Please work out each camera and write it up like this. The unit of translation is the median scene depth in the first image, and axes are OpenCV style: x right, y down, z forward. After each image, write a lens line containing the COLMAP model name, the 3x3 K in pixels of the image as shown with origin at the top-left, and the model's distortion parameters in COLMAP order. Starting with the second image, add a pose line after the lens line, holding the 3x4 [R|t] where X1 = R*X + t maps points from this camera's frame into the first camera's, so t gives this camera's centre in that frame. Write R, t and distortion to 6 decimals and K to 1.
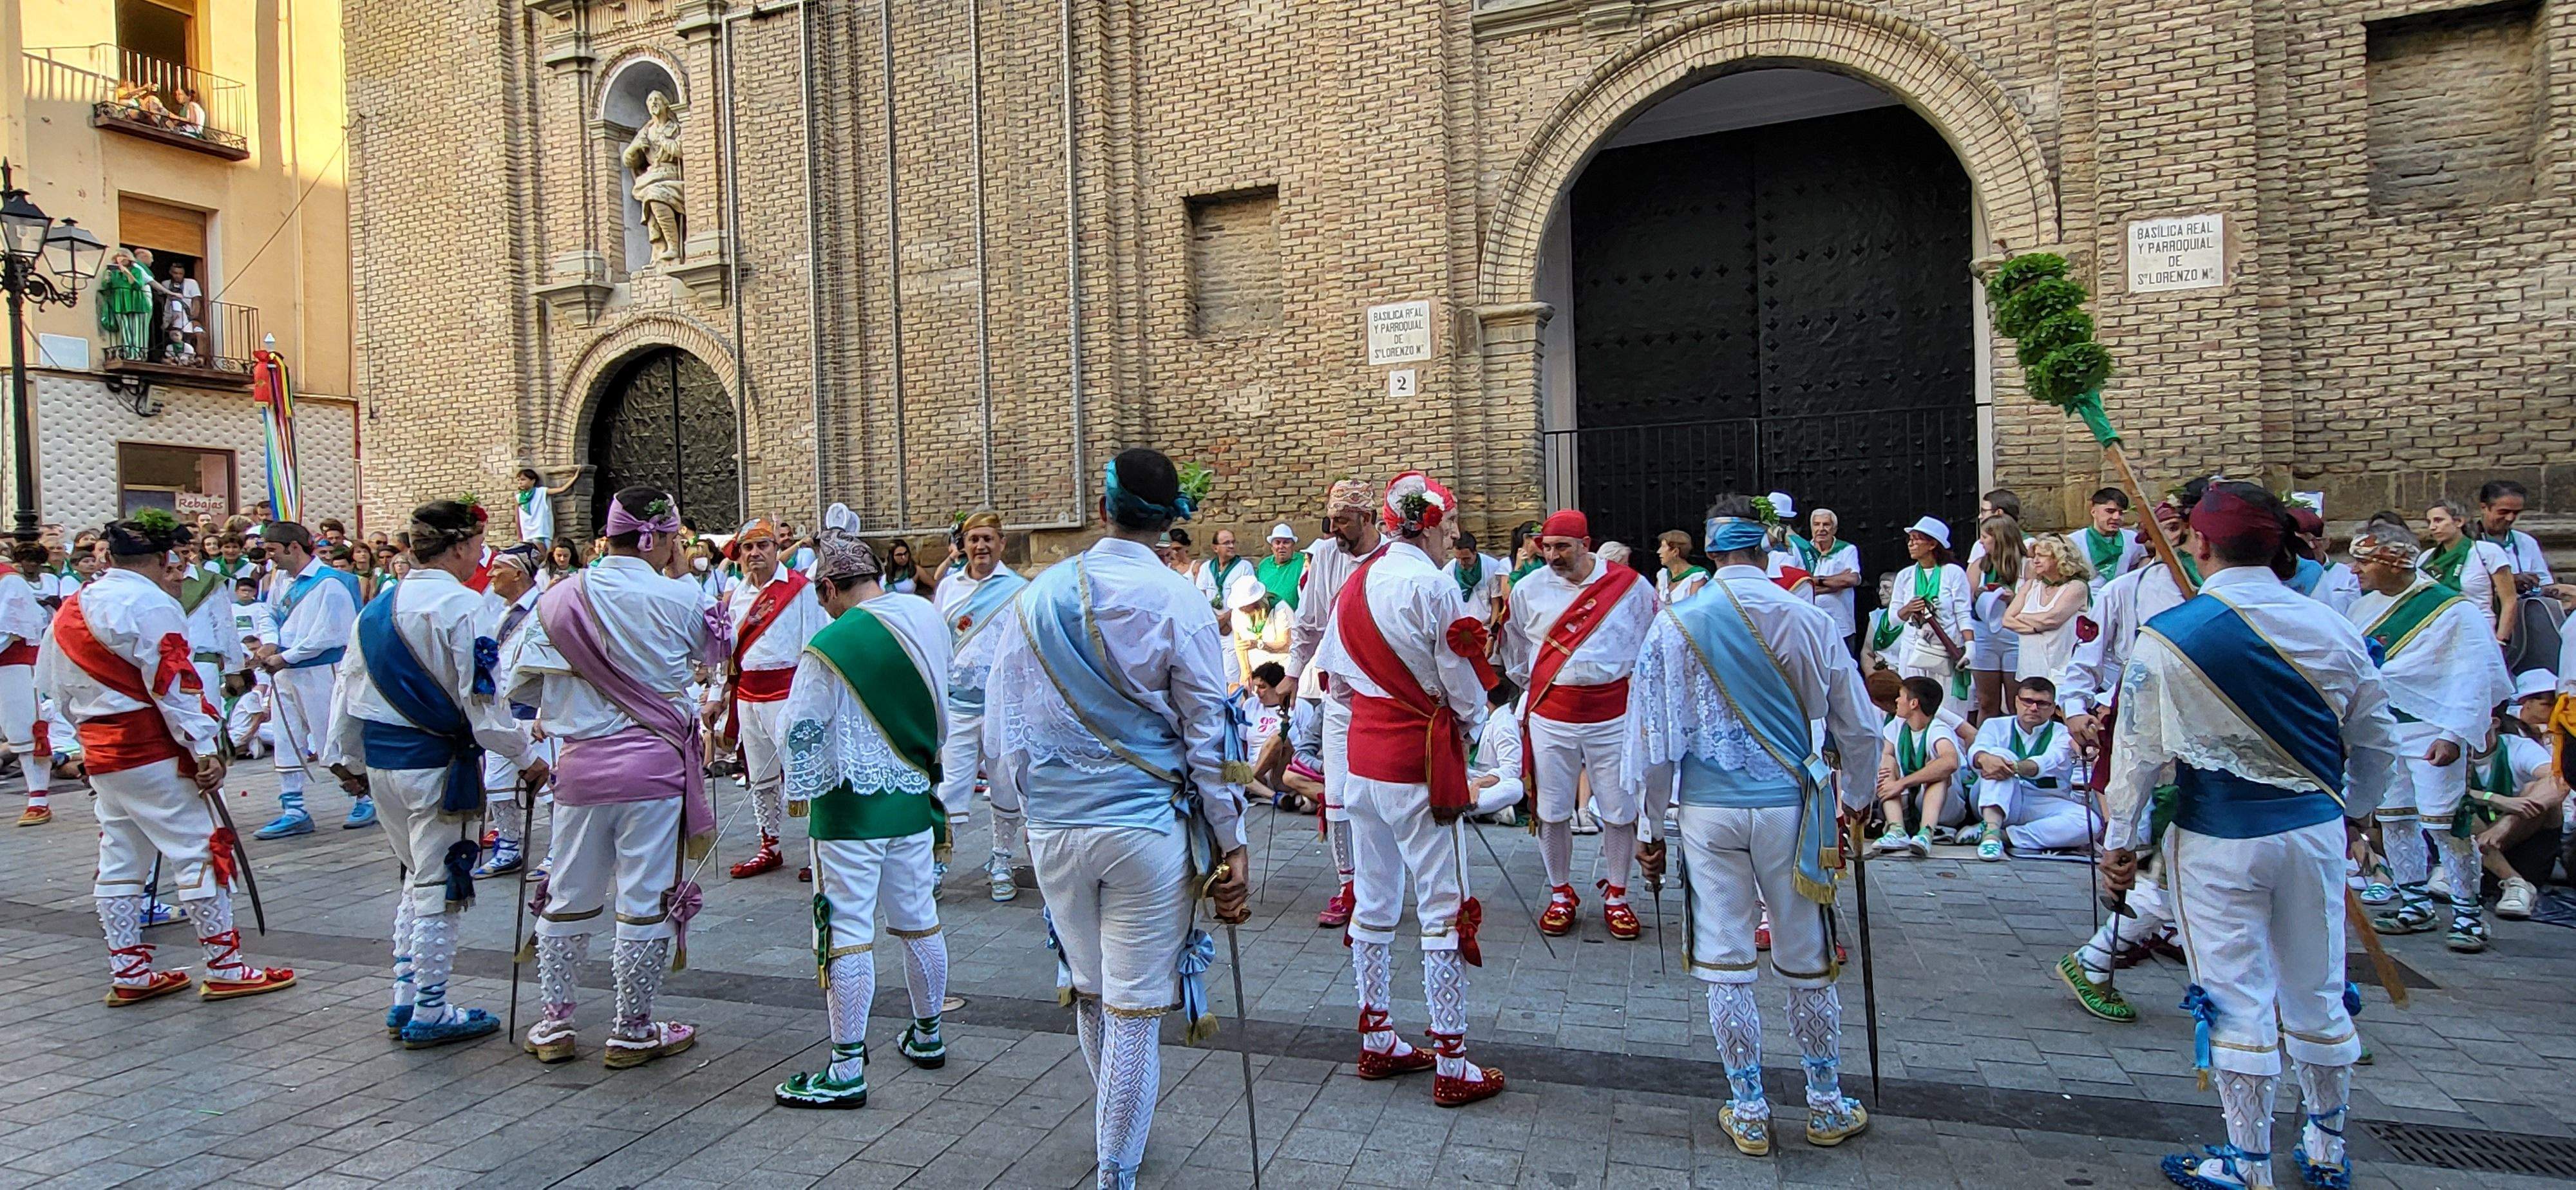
lens RADIAL K [[1371.7, 0, 1288.0], [0, 1371.7, 595.0], [0, 0, 1]] dist [-0.001927, -0.001377]
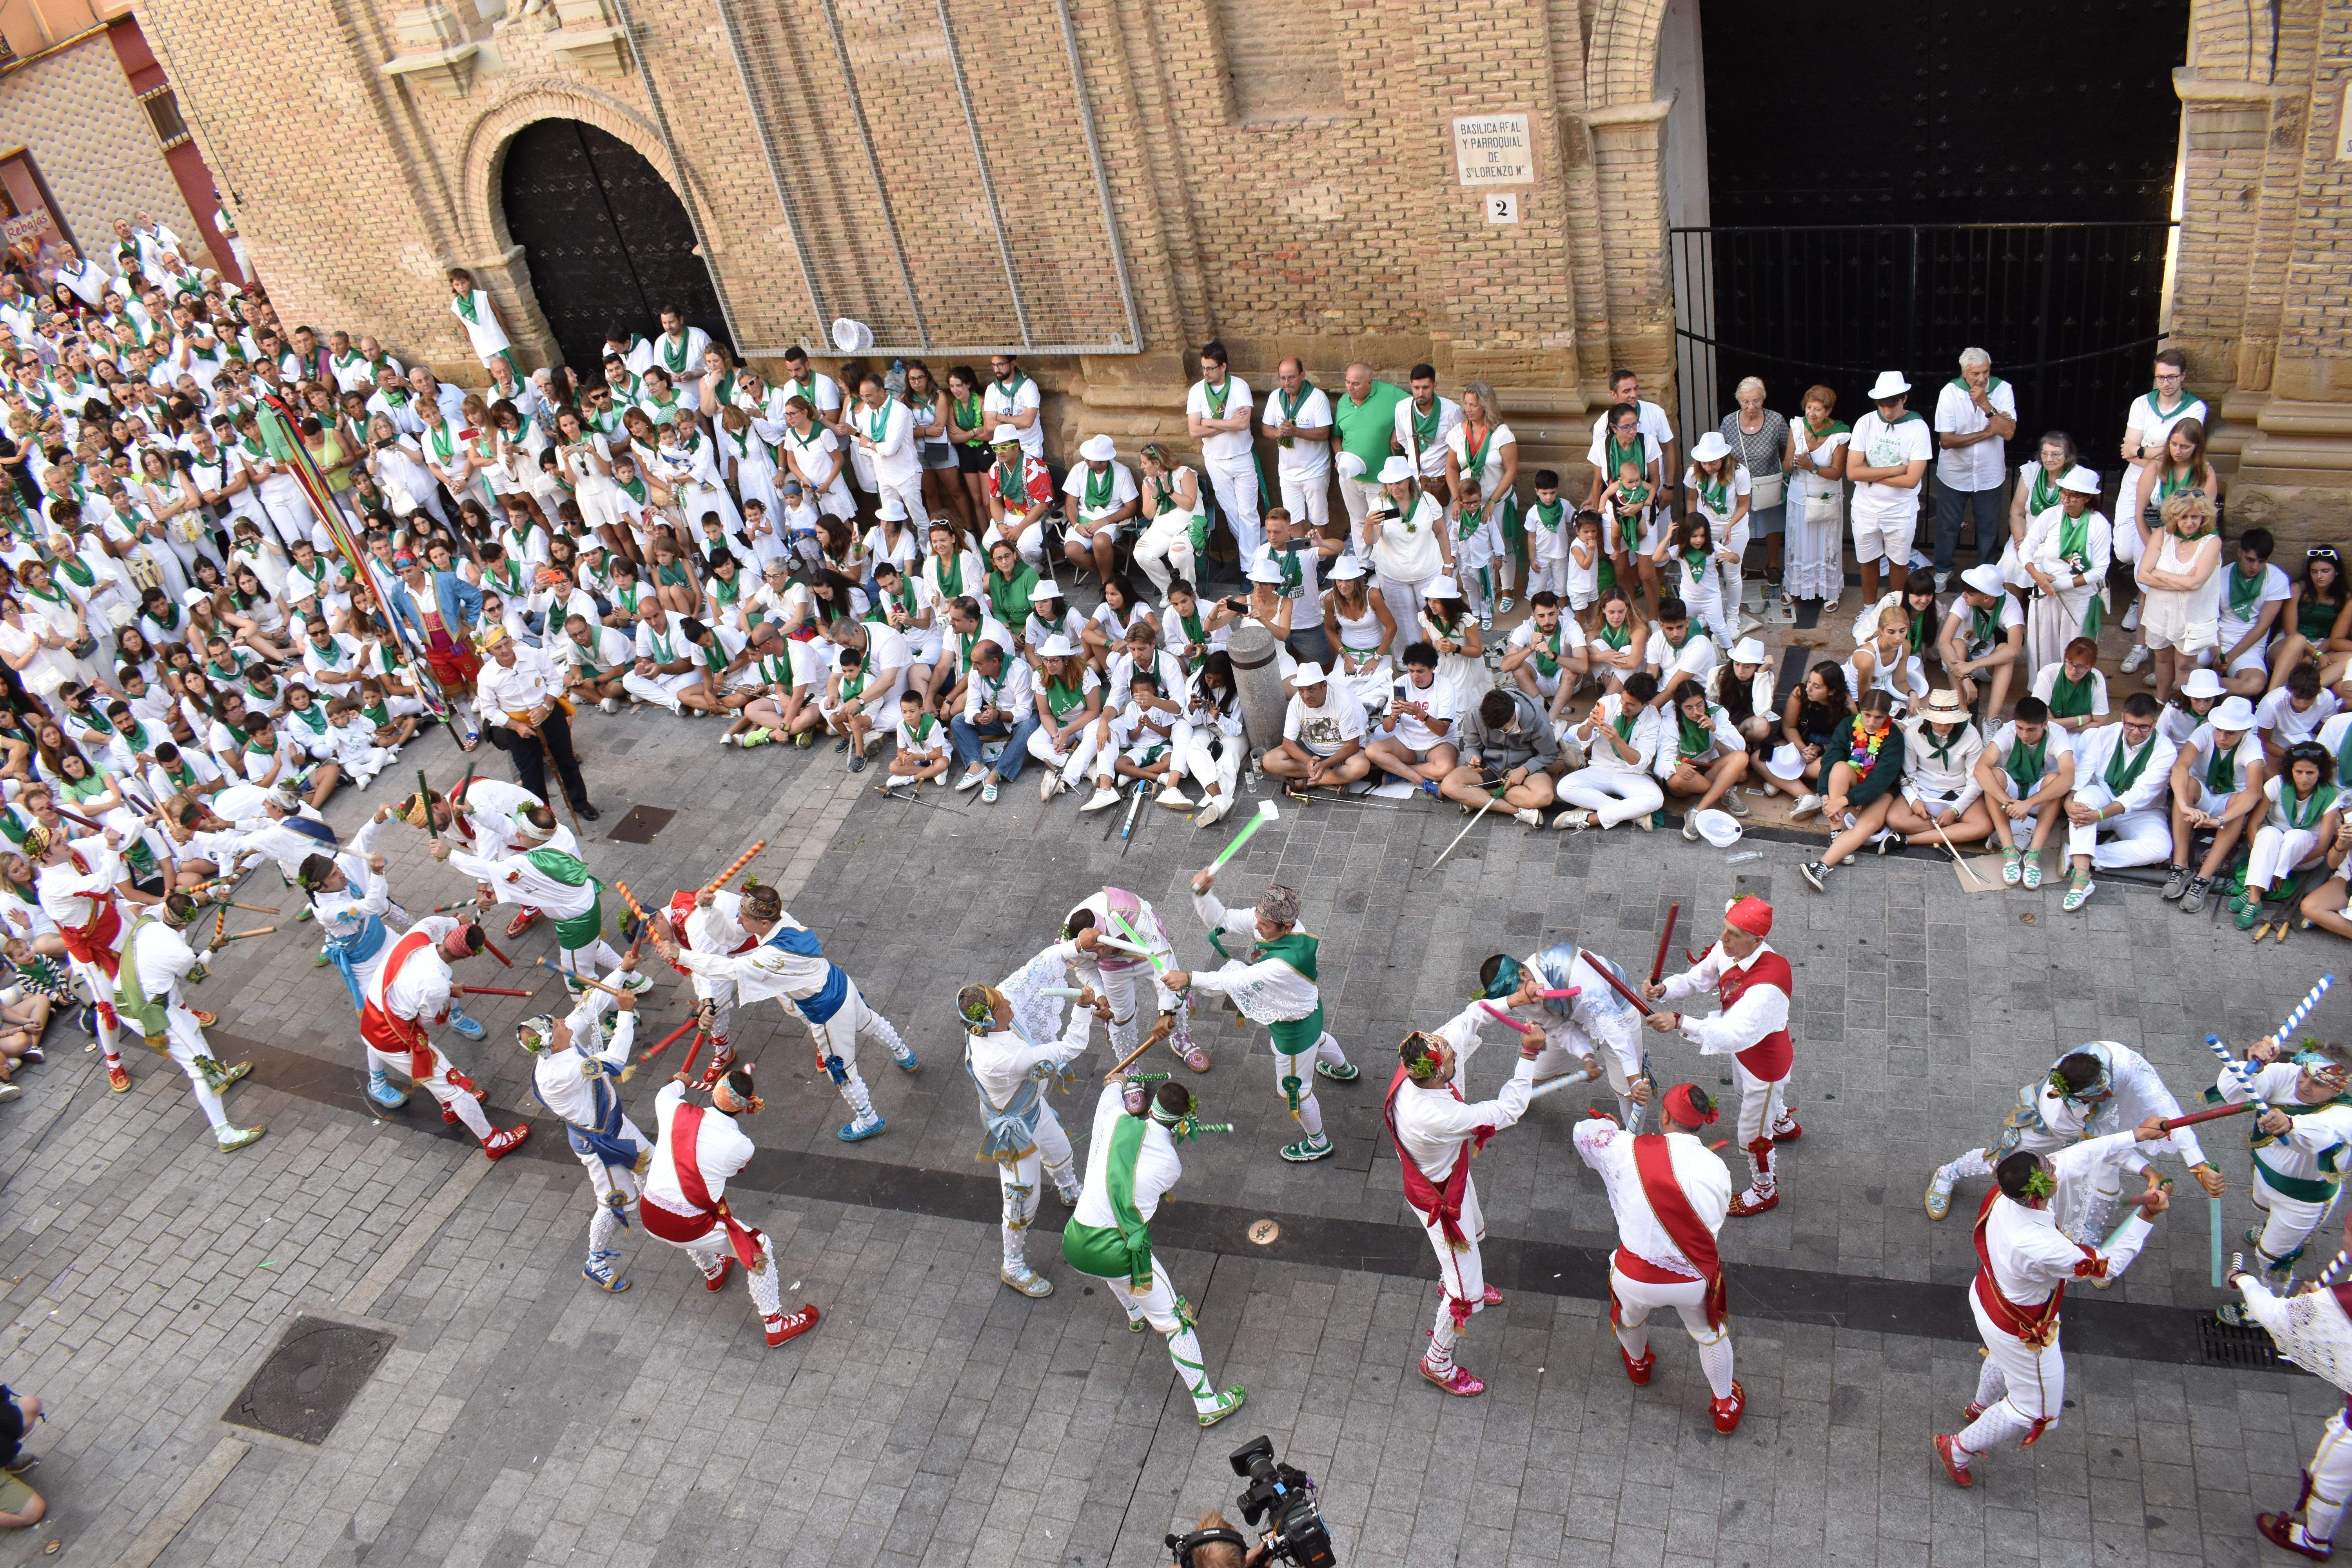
lens RADIAL K [[1844.7, 0, 1187.0], [0, 1844.7, 781.8], [0, 0, 1]] dist [-0.094374, 0.018282]
pose [[0.985934, -0.127696, -0.107830, -0.037373], [0.166505, 0.806355, 0.567510, -0.615680], [0.014481, -0.577482, 0.816275, -0.148132]]
